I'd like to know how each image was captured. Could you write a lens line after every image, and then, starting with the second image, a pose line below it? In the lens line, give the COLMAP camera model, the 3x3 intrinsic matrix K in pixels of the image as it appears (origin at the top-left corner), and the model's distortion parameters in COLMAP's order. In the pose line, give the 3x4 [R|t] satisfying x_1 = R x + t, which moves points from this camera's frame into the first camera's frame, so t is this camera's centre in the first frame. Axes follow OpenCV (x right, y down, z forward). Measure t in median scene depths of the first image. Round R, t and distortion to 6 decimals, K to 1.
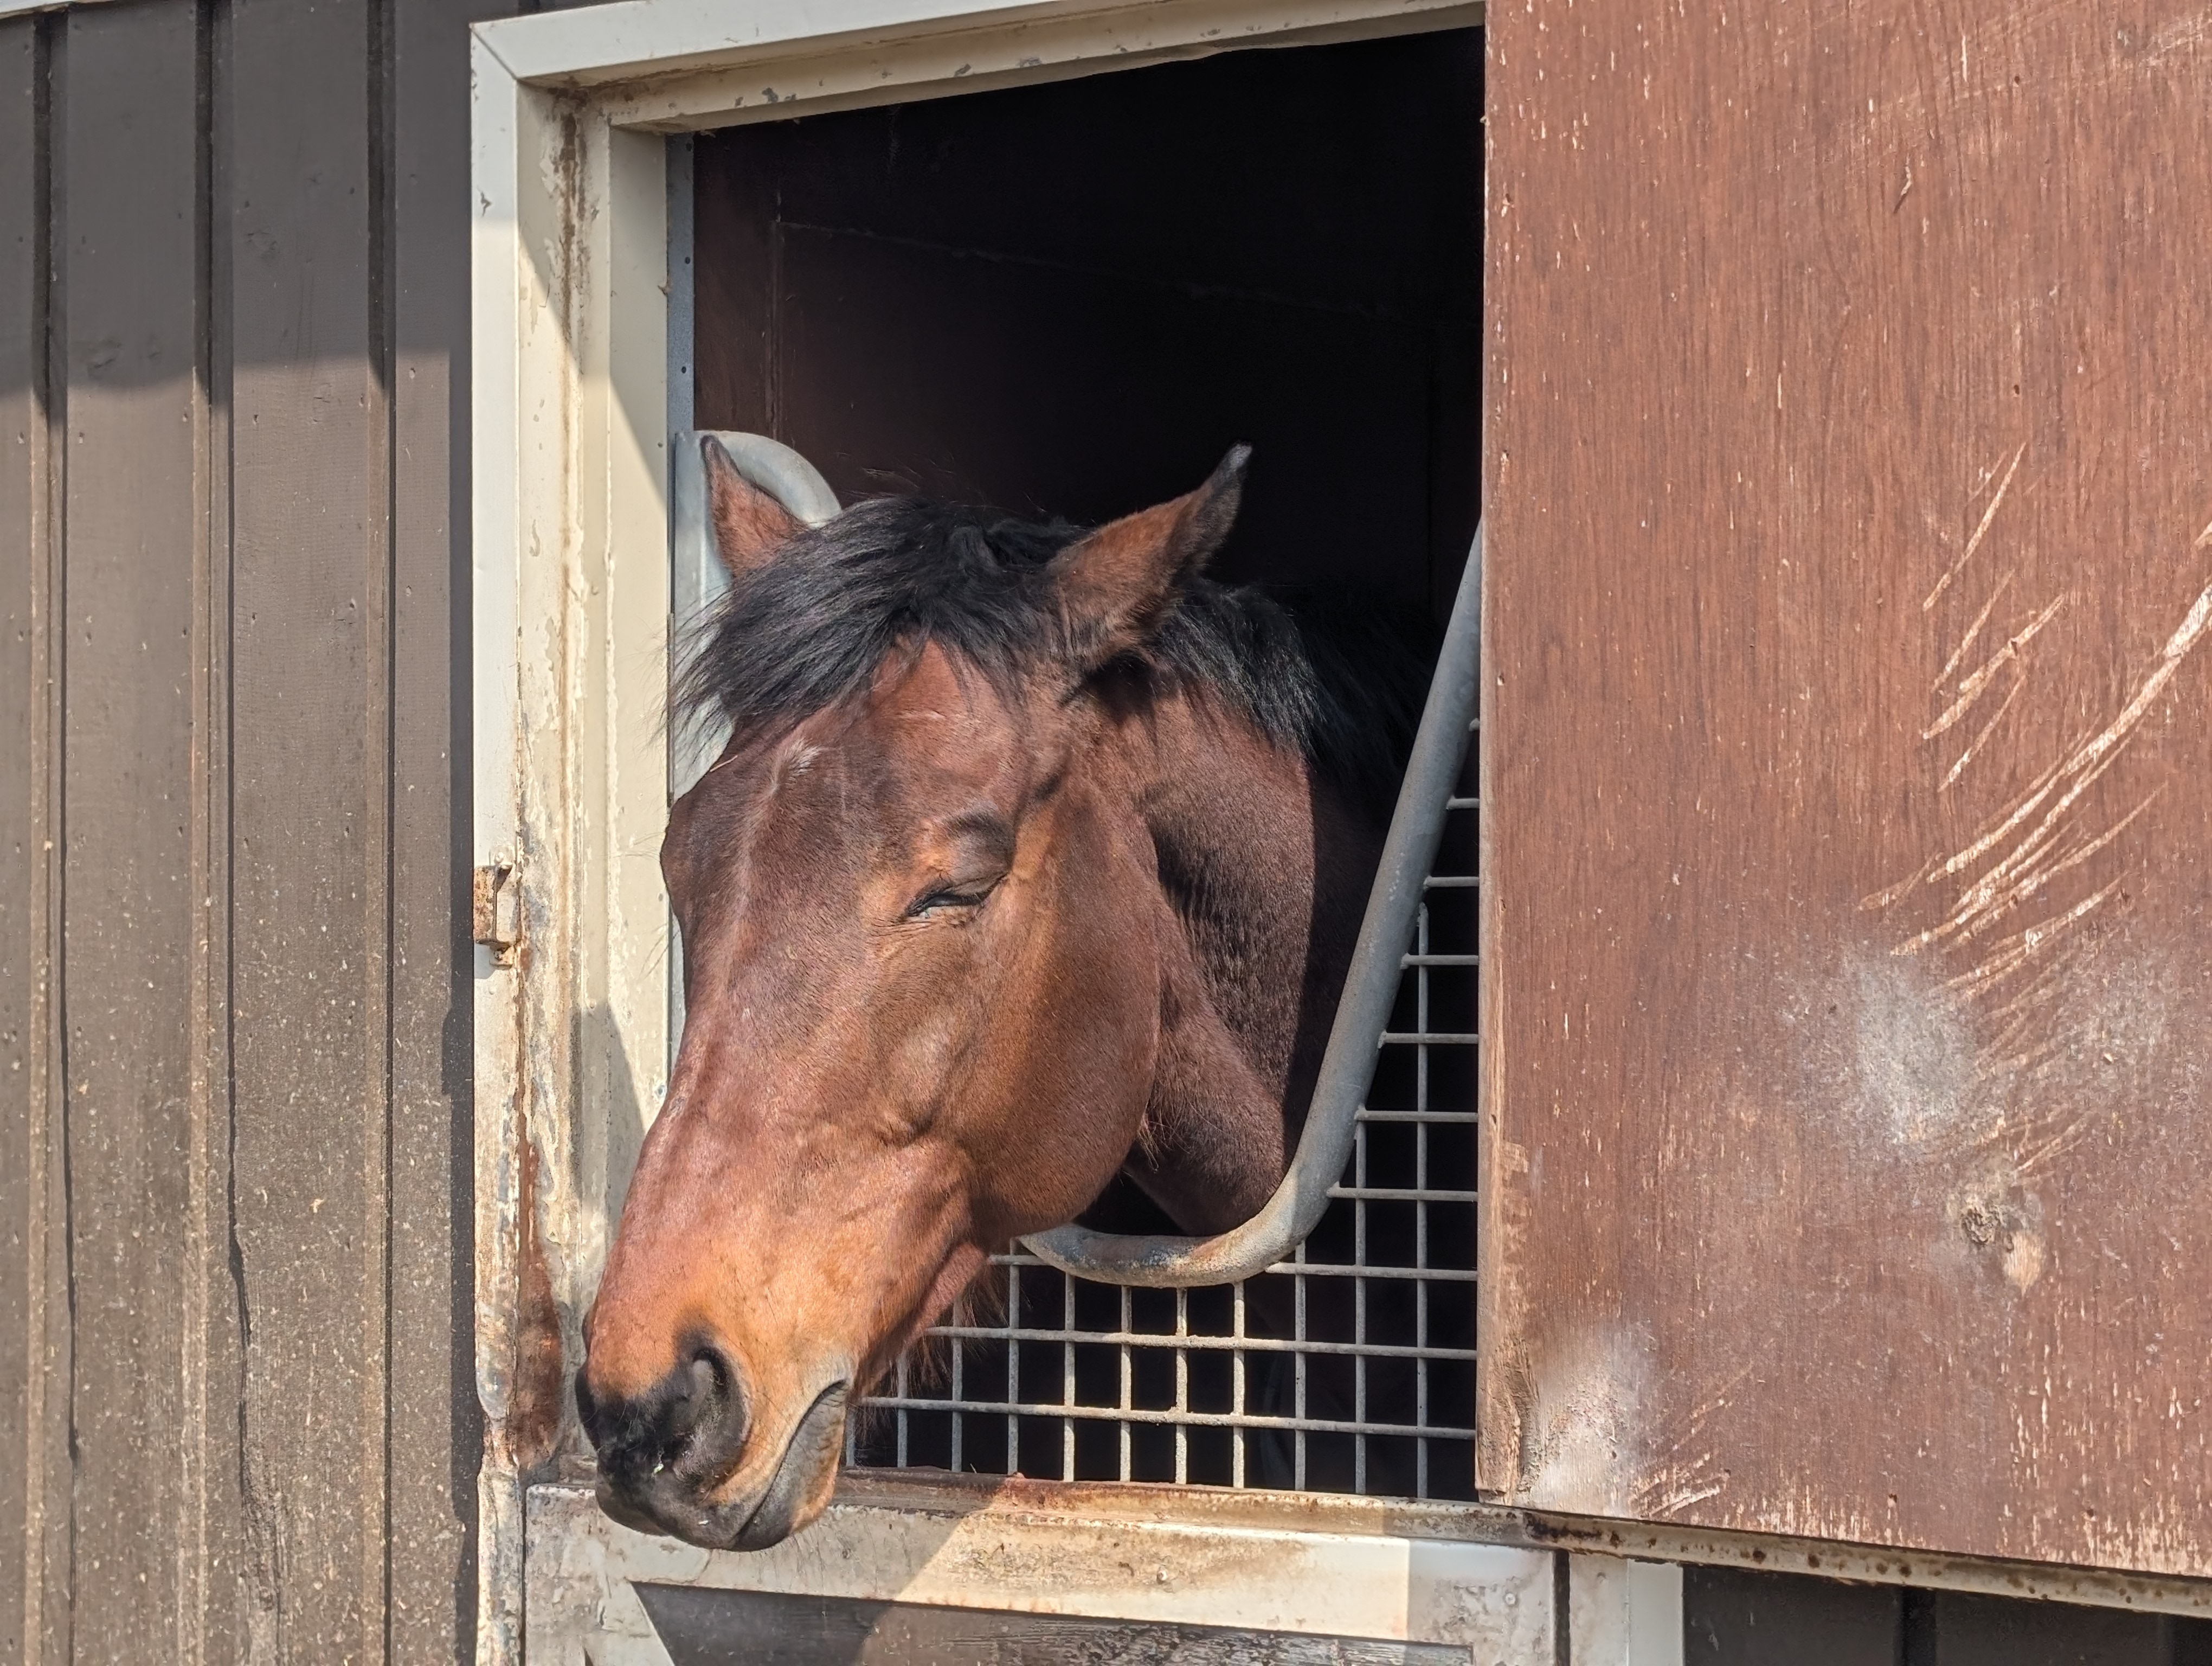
lens RADIAL K [[6304.8, 0, 1107.3], [0, 6304.8, 896.4], [0, 0, 1]] dist [0.309581, -0.795539]
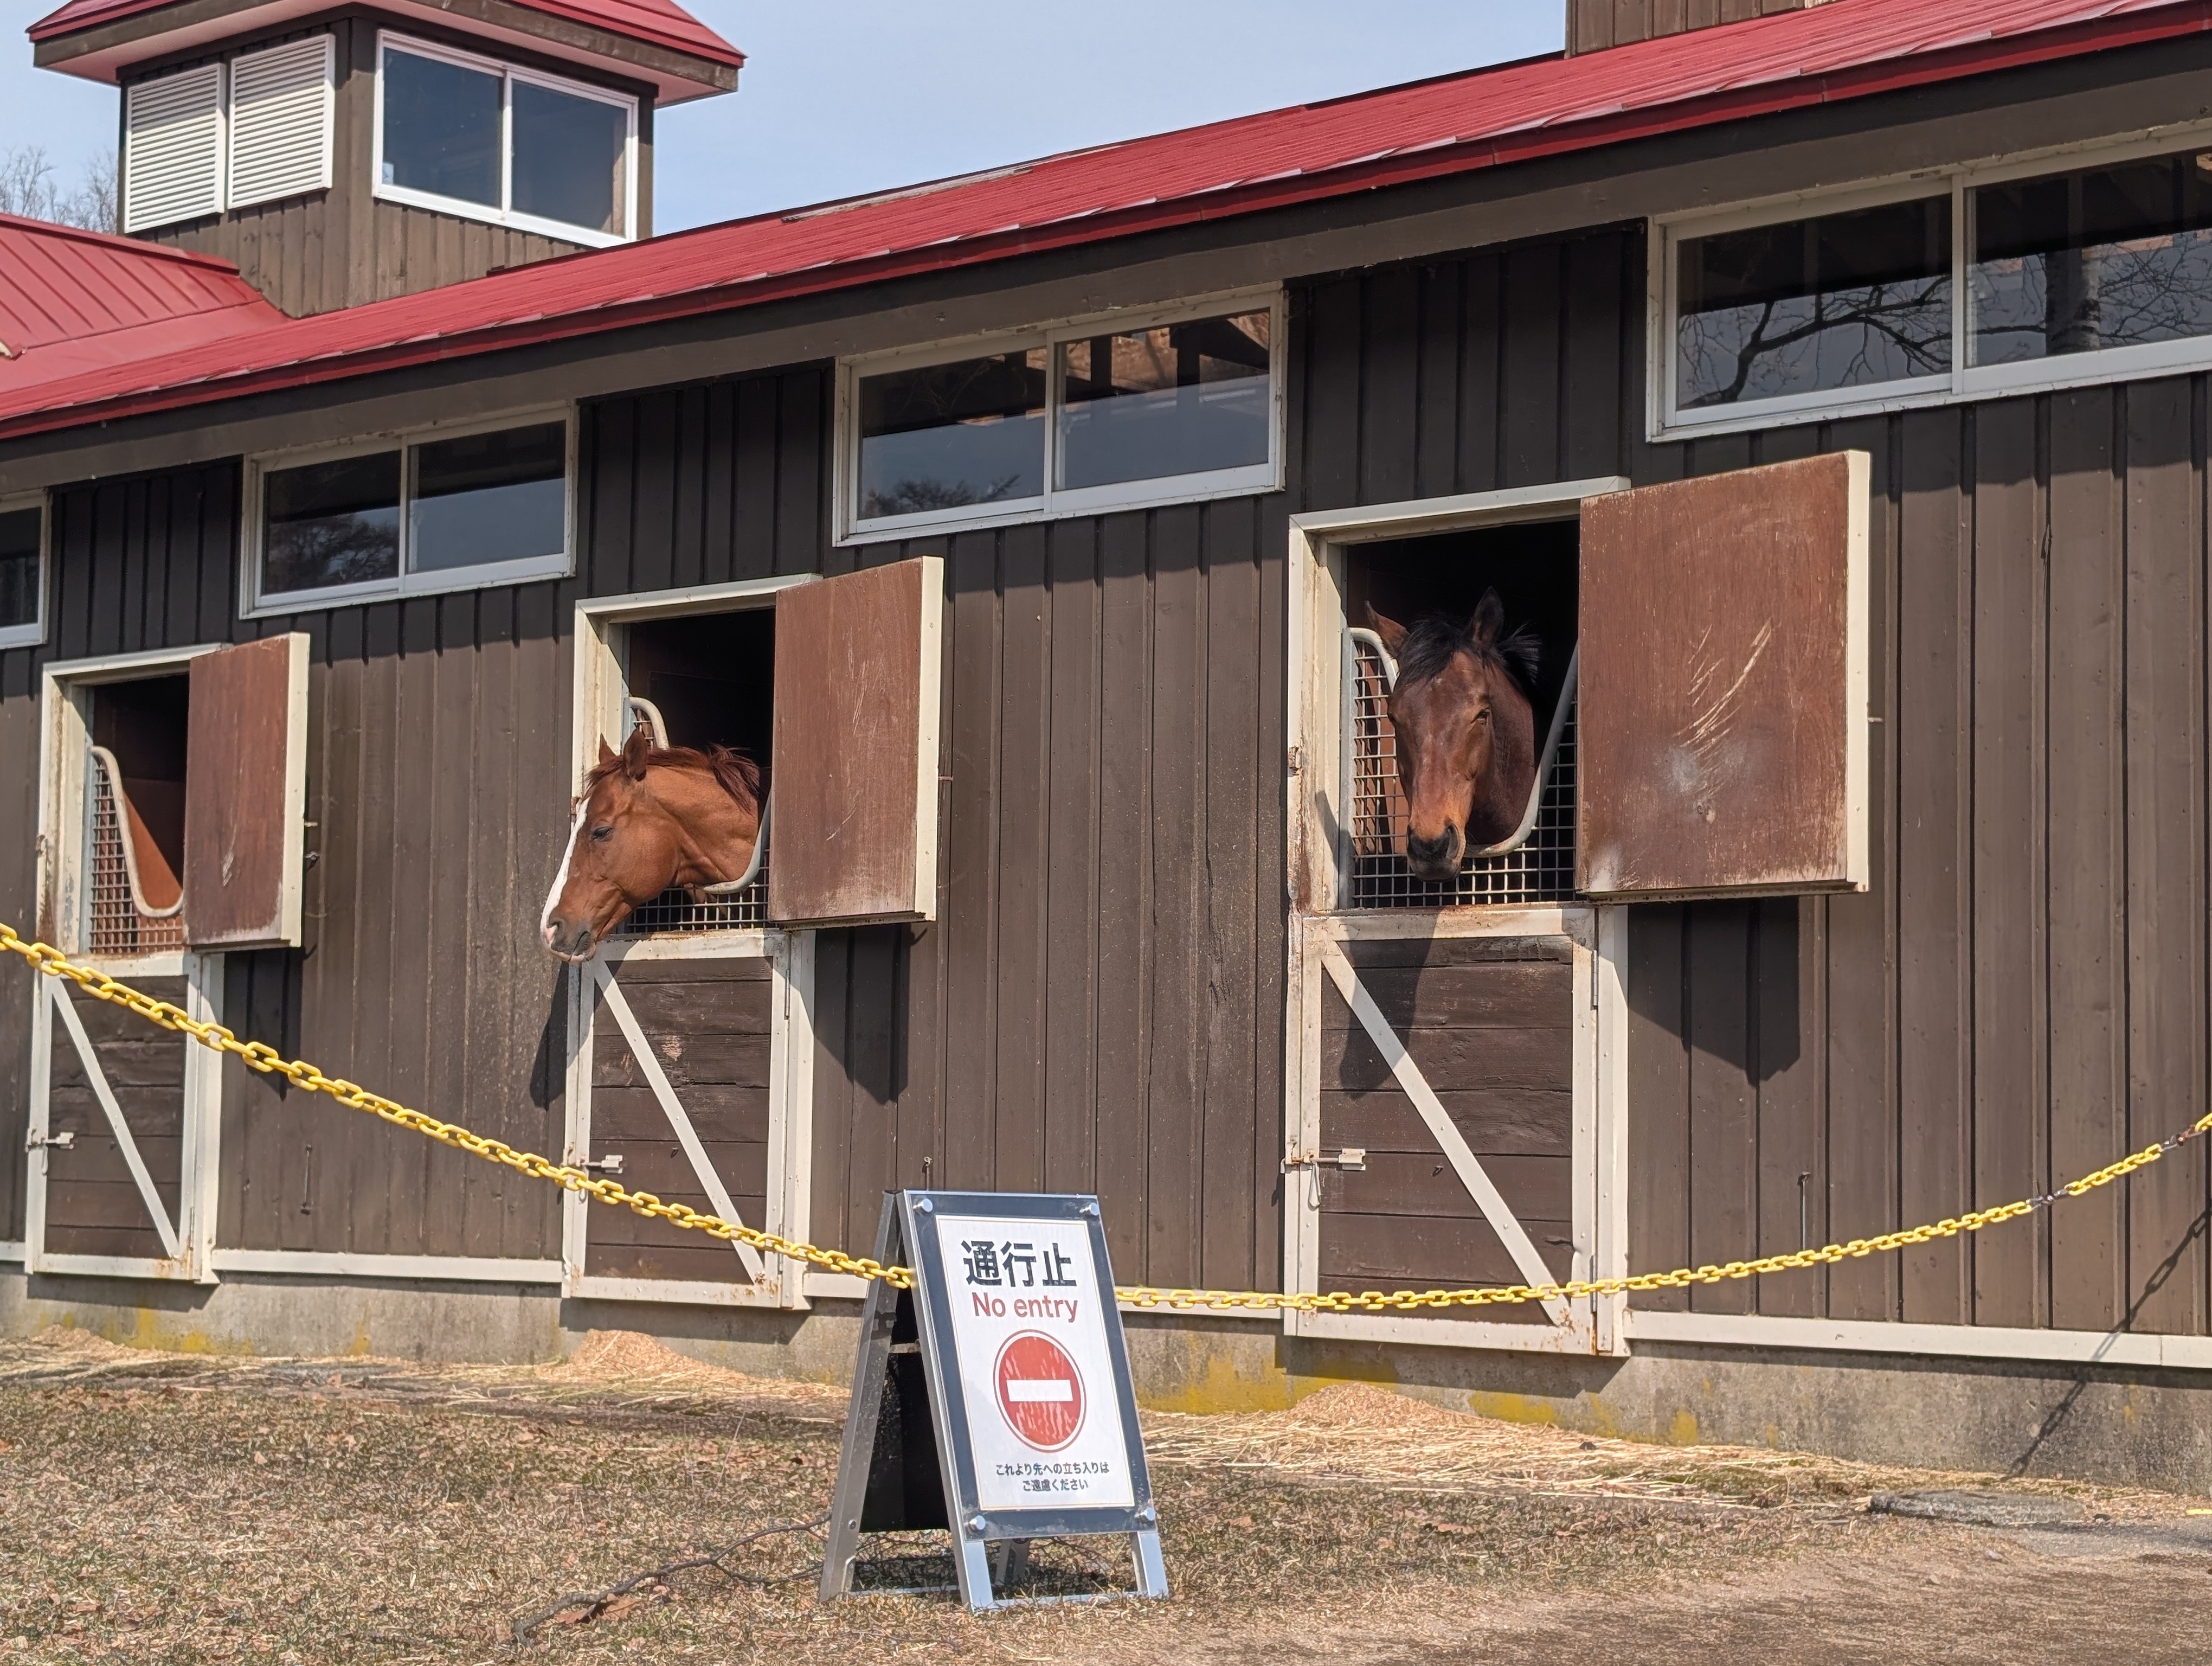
lens RADIAL K [[4104.4, 0, 1106.0], [0, 4104.4, 833.0], [0, 0, 1]] dist [0.175199, -0.017510]
pose [[0.999628, 0.009973, -0.025401, -0.172100], [-0.011064, 0.999005, -0.043197, 0.174731], [0.024945, 0.043462, 0.998744, -1.596354]]
